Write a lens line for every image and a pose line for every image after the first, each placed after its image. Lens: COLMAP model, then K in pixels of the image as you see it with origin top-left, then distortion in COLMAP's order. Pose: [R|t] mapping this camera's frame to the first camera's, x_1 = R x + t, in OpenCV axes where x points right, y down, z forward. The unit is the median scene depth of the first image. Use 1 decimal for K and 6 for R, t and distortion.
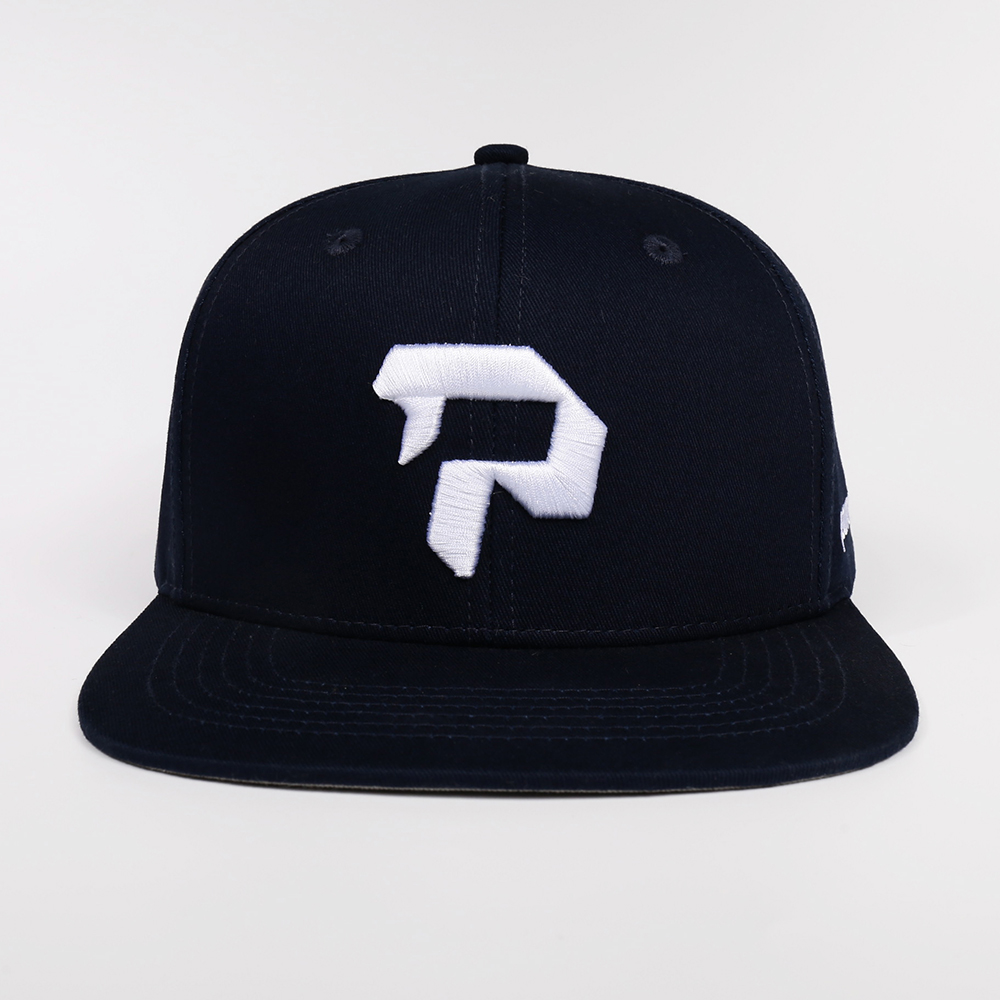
lens RADIAL K [[1212.9, 0, 499.1], [0, 1212.9, 499.7], [0, 0, 1]] dist [-0.134018, 0.000000]
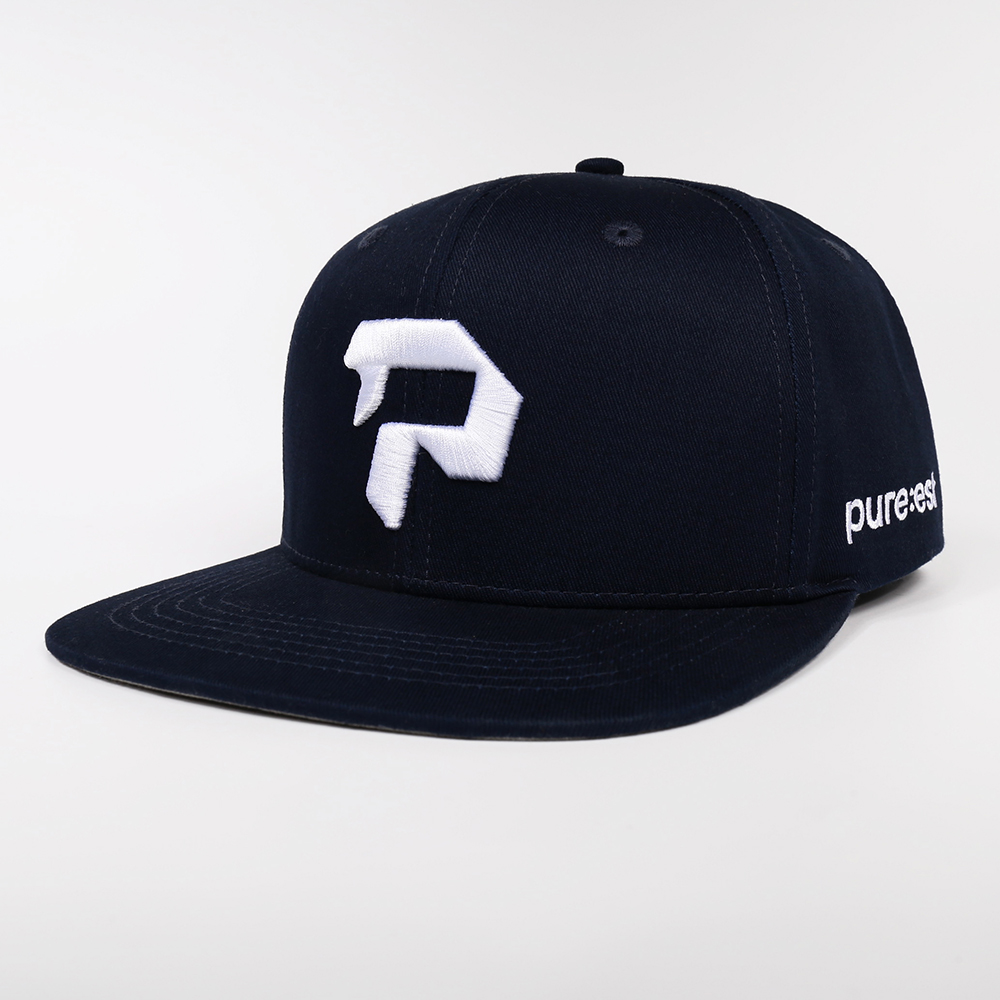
lens RADIAL K [[1024.1, 0, 497.5], [0, 1024.1, 493.8], [0, 0, 1]] dist [-0.110937, 0.000000]
pose [[0.937093, 0.060862, -0.343734, 0.381705], [-0.064515, 0.997916, 0.000810, 0.025339], [0.343067, 0.021417, 0.939067, 0.154798]]
